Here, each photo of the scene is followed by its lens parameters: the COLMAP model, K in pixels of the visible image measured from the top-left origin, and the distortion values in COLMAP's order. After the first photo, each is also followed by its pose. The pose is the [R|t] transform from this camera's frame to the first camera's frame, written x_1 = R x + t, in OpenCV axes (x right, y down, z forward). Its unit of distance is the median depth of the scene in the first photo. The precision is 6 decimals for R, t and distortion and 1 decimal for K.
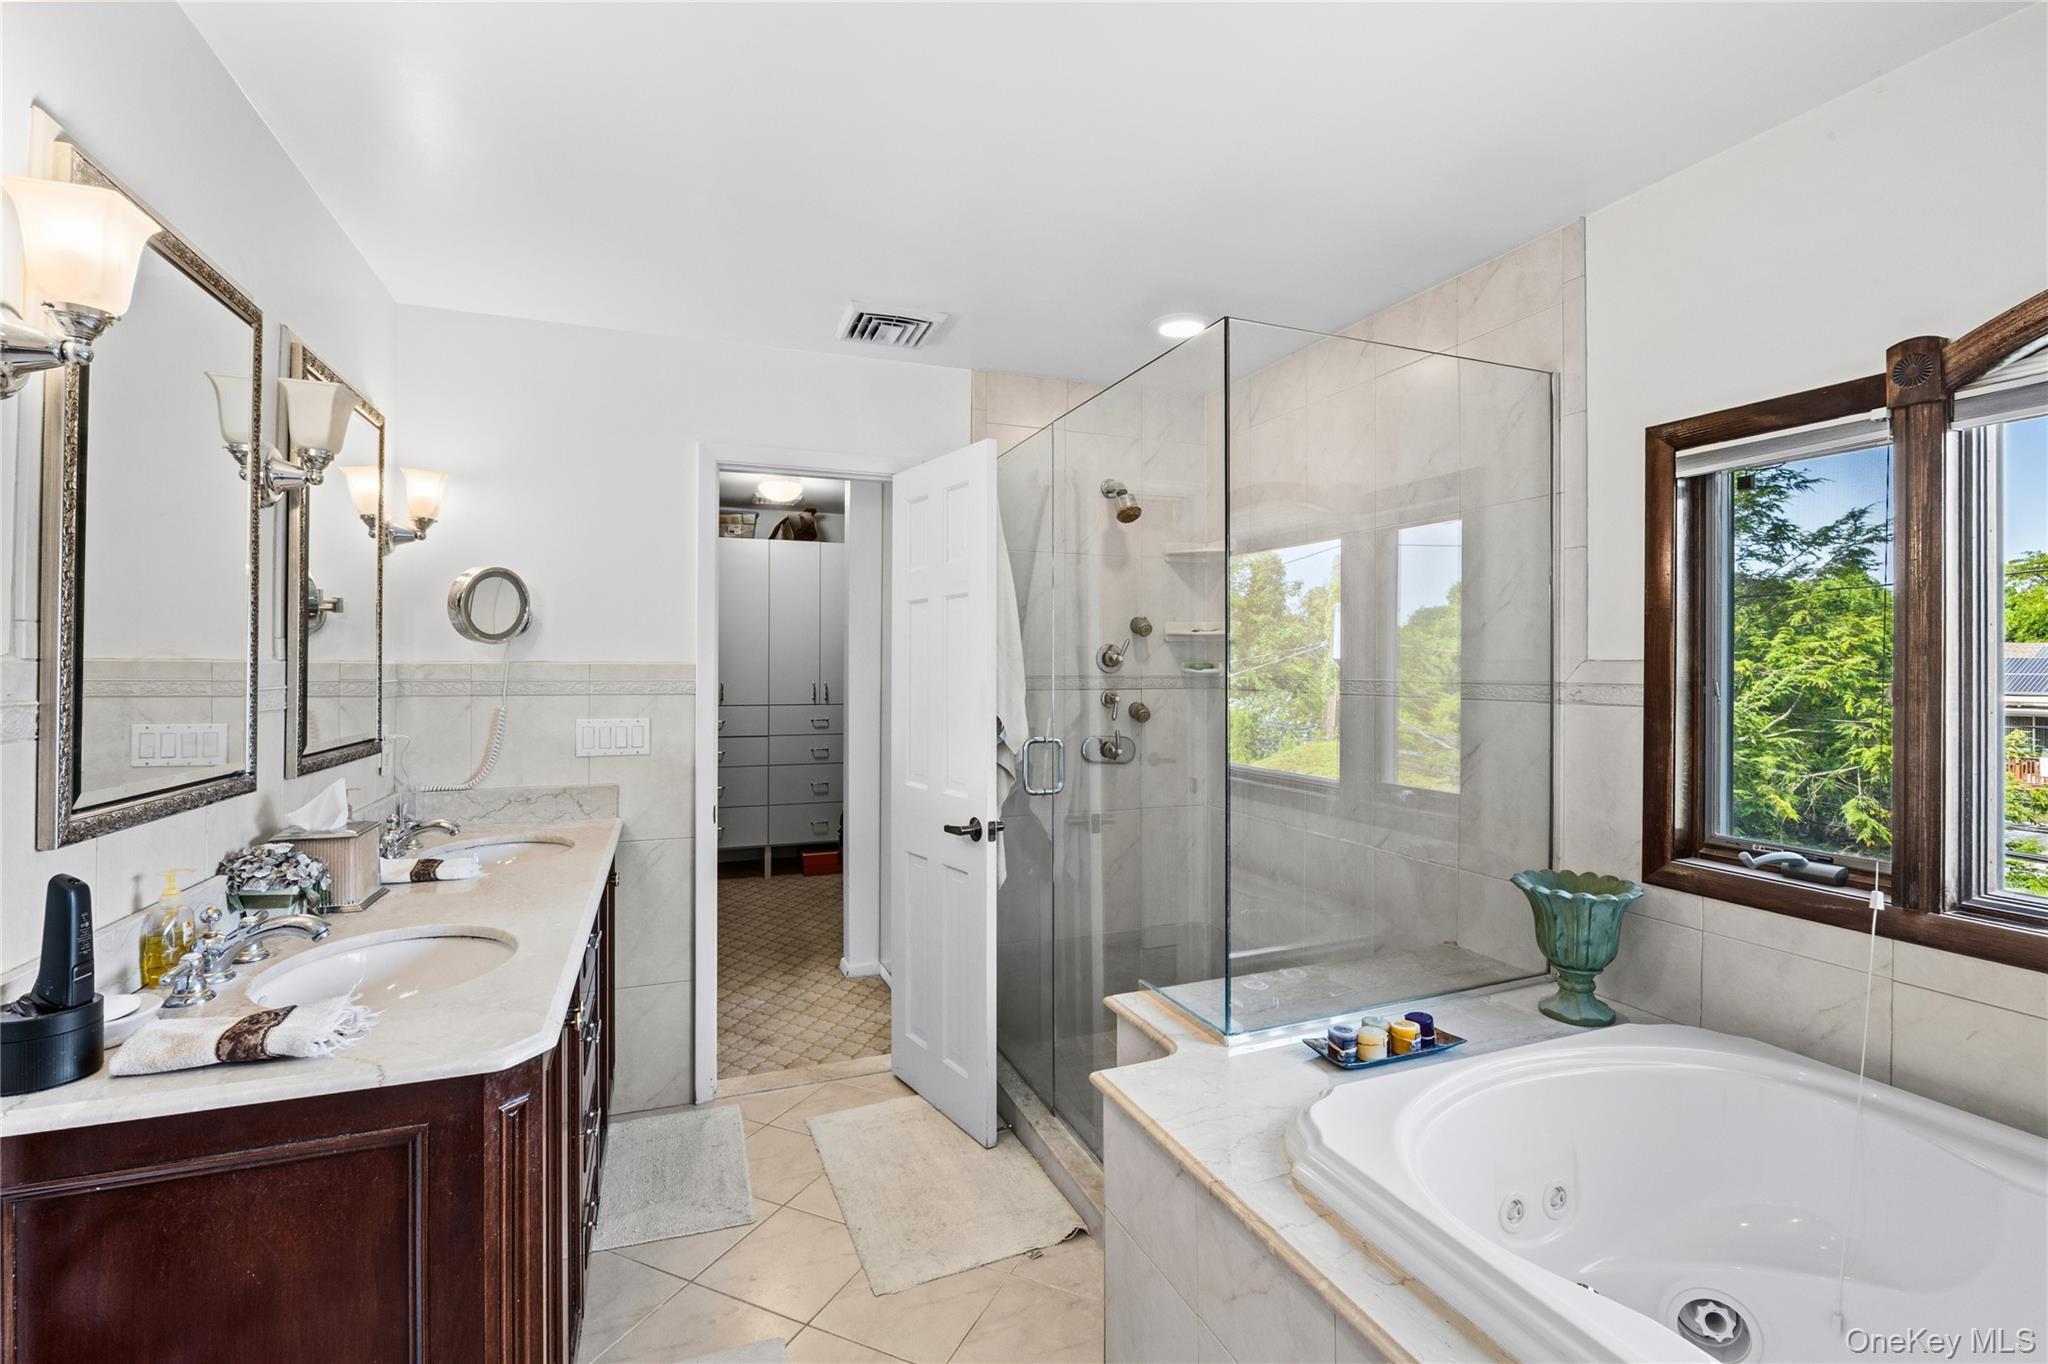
lens RADIAL K [[911.5, 0, 1031.8], [0, 911.5, 667.2], [0, 0, 1]] dist [-0.000896, -0.000061]
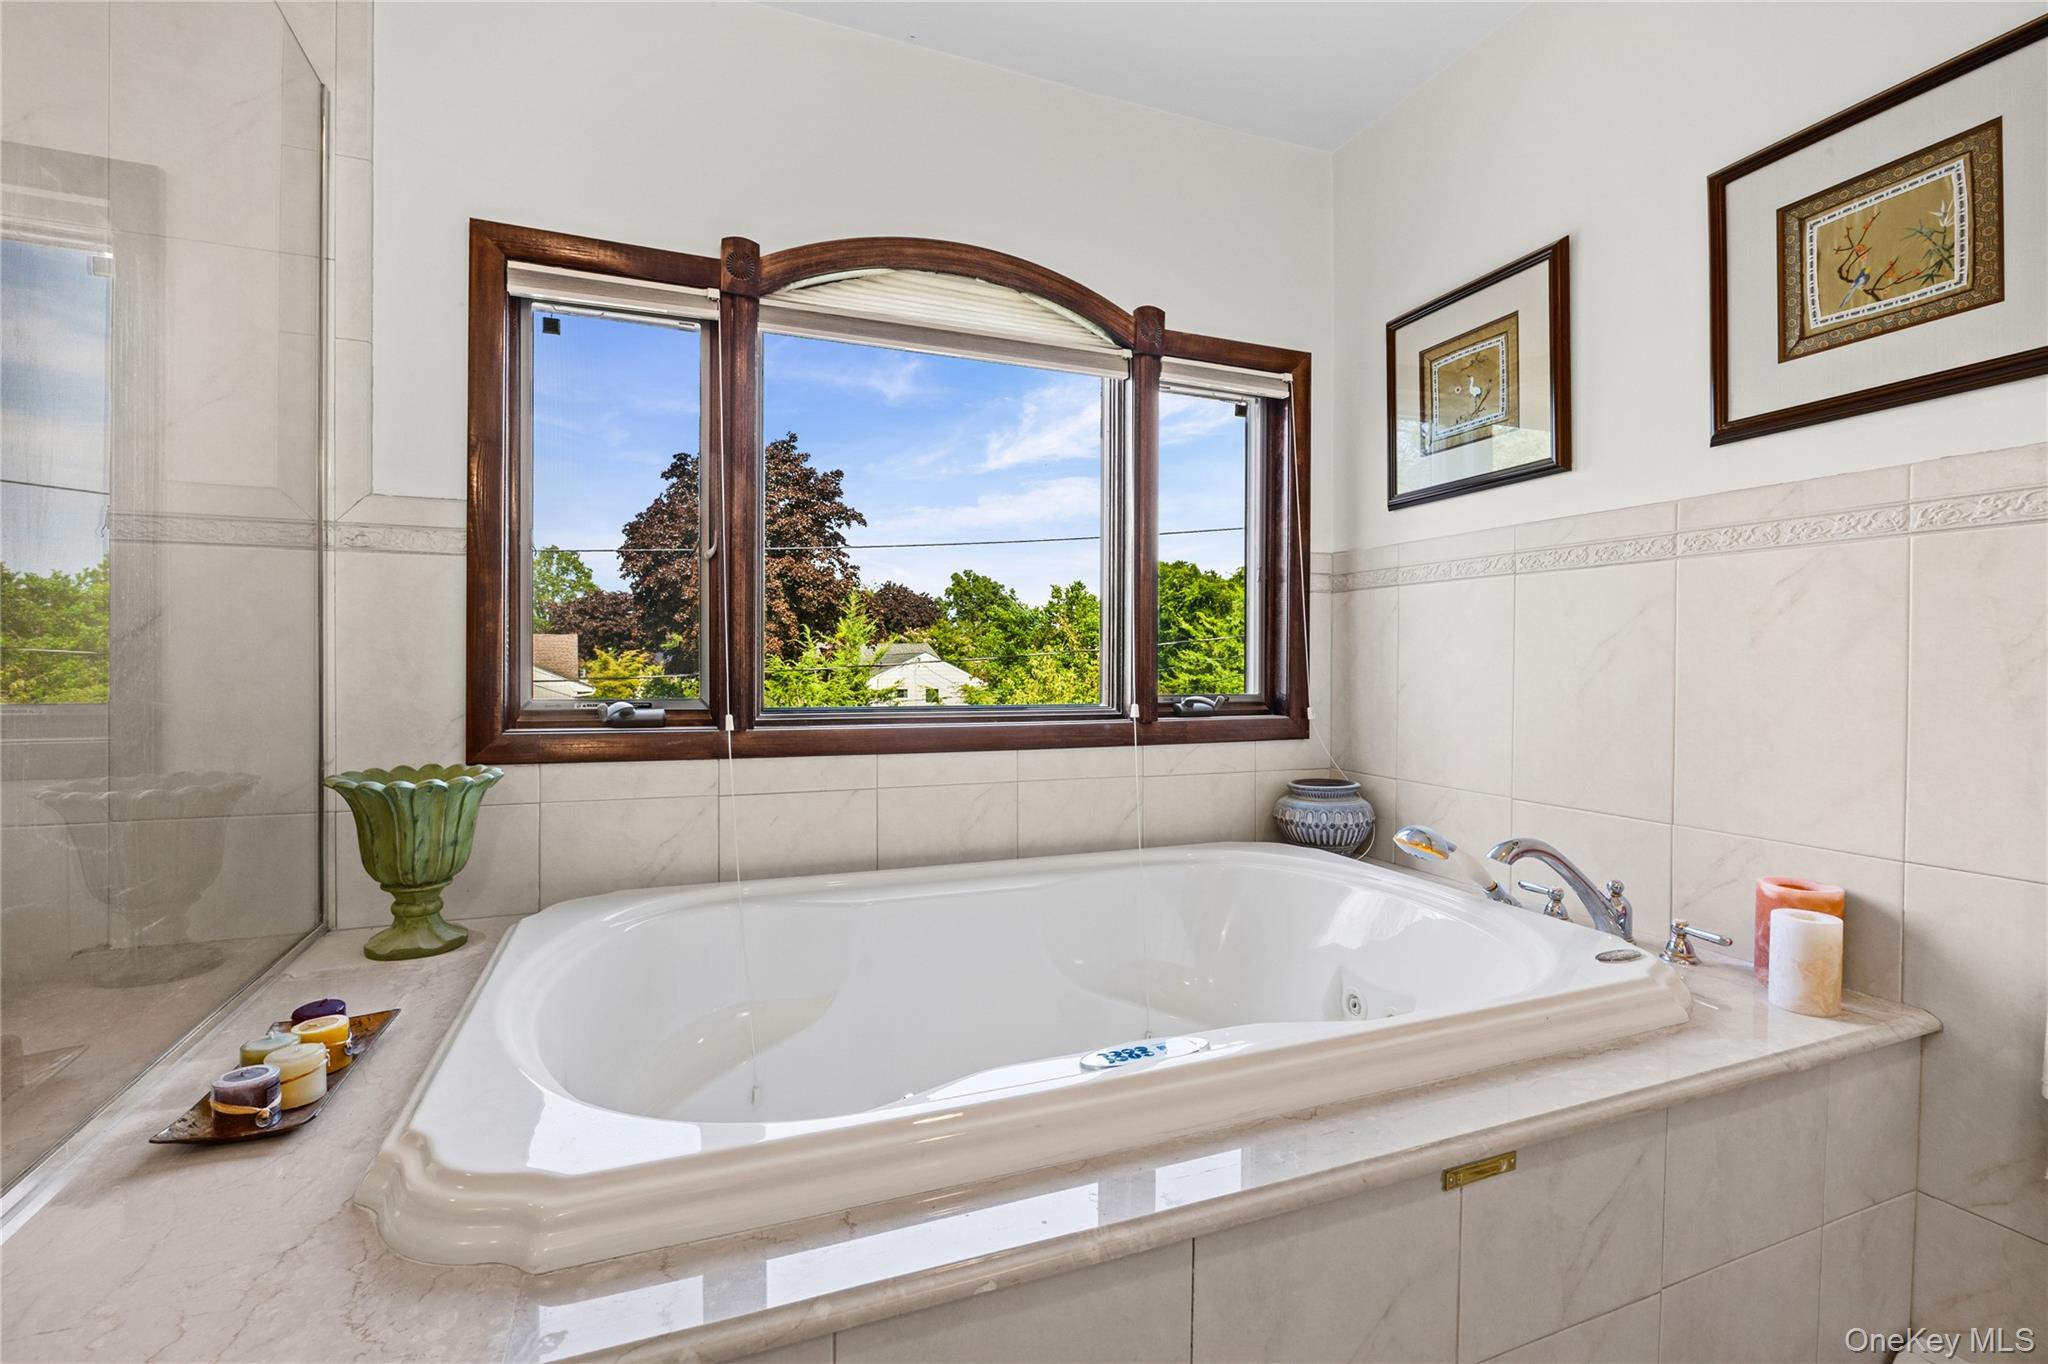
lens RADIAL K [[911.5, 0, 1031.8], [0, 911.5, 667.2], [0, 0, 1]] dist [-0.000896, -0.000061]
pose [[0.011616, -0.009103, 0.999891, -0.161917], [-0.004660, 0.999947, 0.009157, 0.143244], [-0.999922, -0.004766, 0.011573, 0.497711]]
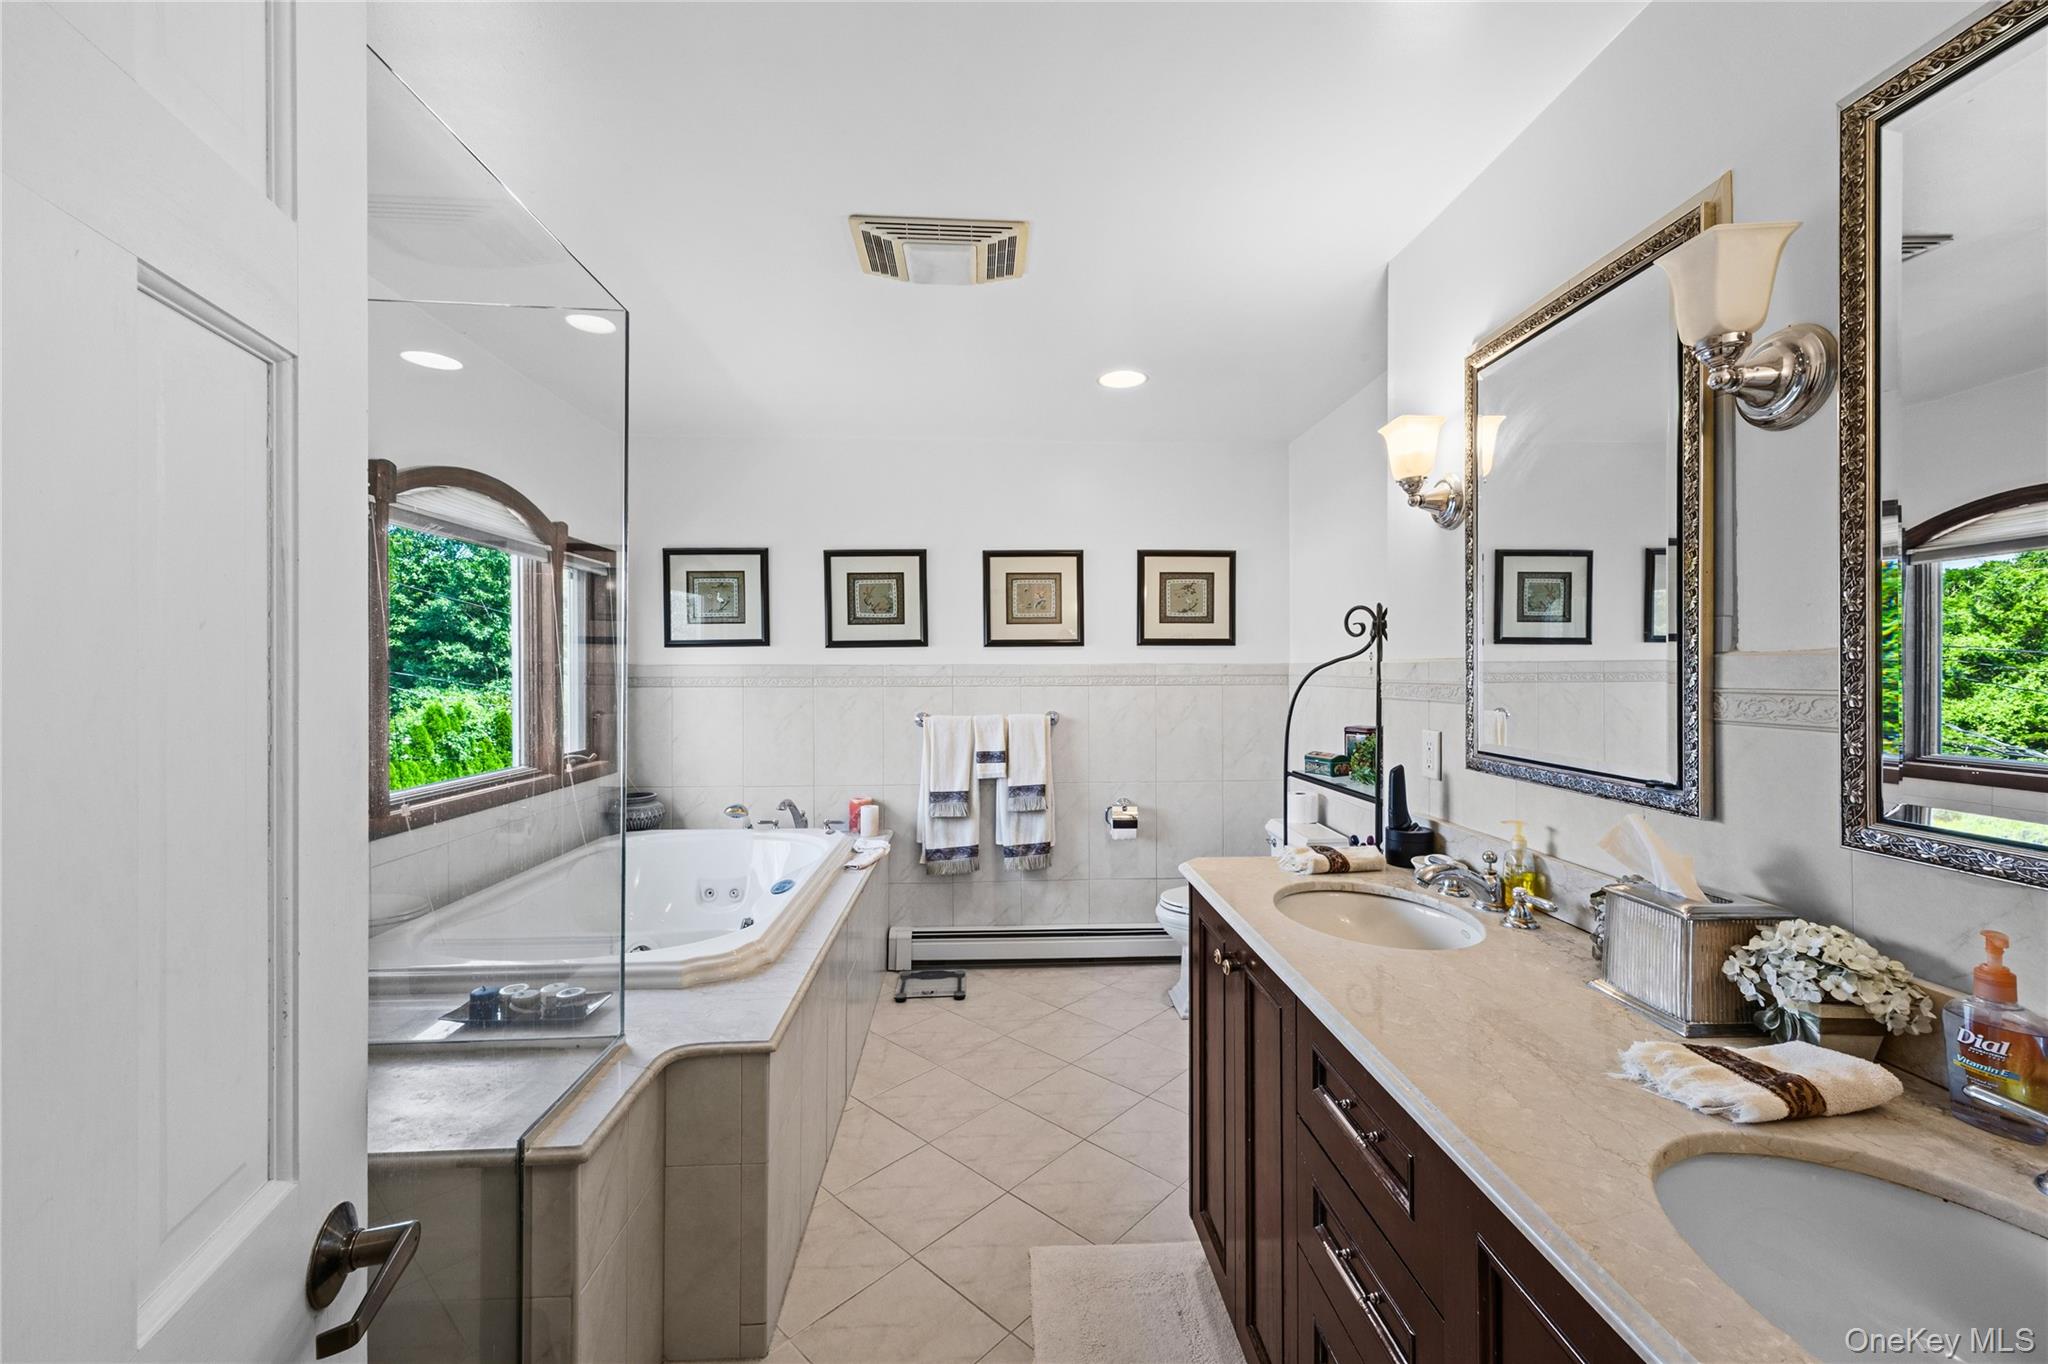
lens RADIAL K [[814.2, 0, 1013.7], [0, 814.2, 680.0], [0, 0, 1]] dist [0.015075, -0.004370]
pose [[-0.939576, -0.003582, 0.342321, -0.457522], [0.000061, 0.999943, 0.010630, 0.013661], [-0.342340, 0.010009, -0.939523, 1.599590]]
